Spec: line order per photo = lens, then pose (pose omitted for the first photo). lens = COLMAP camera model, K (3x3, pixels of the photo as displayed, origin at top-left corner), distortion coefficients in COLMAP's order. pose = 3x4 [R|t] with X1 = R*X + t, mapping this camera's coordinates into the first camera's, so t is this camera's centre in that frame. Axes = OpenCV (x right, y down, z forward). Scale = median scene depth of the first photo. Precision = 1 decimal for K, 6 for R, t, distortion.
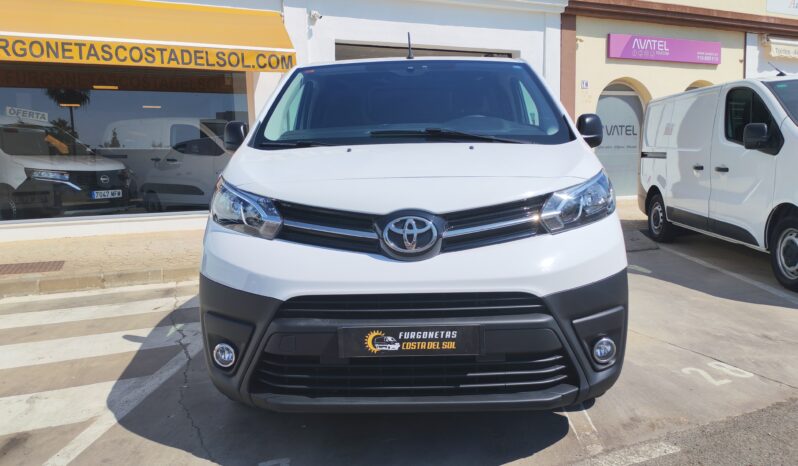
lens RADIAL K [[610.5, 0, 399.0], [0, 610.5, 233.0], [0, 0, 1]] dist [-0.004868, -0.010952]
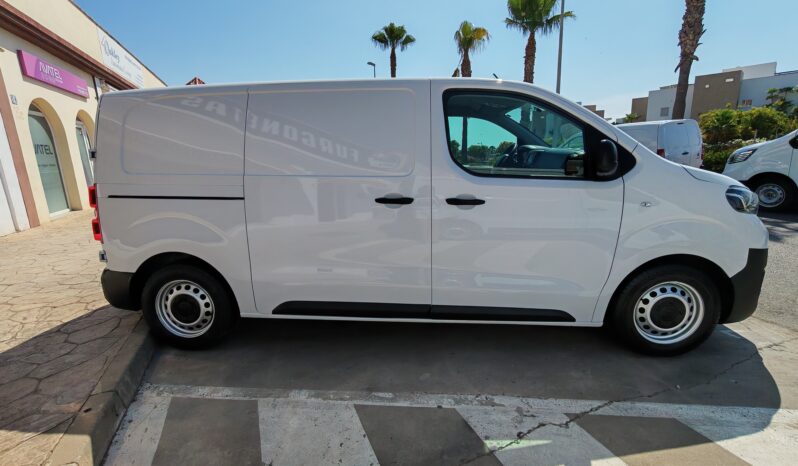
lens RADIAL K [[366.4, 0, 395.3], [0, 366.4, 245.9], [0, 0, 1]] dist [-0.015827, -0.000333]
pose [[0.048366, -0.219246, 0.974470, -0.260794], [0.143322, 0.967039, 0.210461, -0.053887], [-0.988494, 0.129484, 0.078194, 0.390617]]
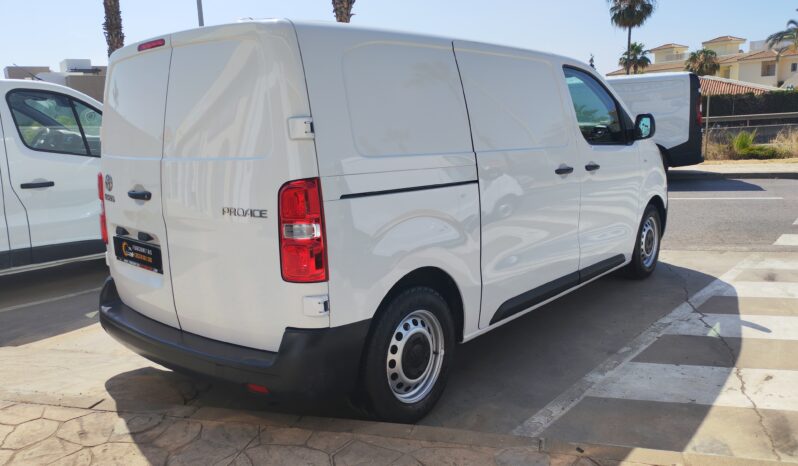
lens RADIAL K [[610.5, 0, 399.0], [0, 610.5, 233.0], [0, 0, 1]] dist [-0.004868, -0.010952]
pose [[-0.769026, -0.051492, 0.637140, -0.211436], [0.141292, 0.958402, 0.247995, -0.095656], [-0.623406, 0.280737, -0.729761, 0.690548]]
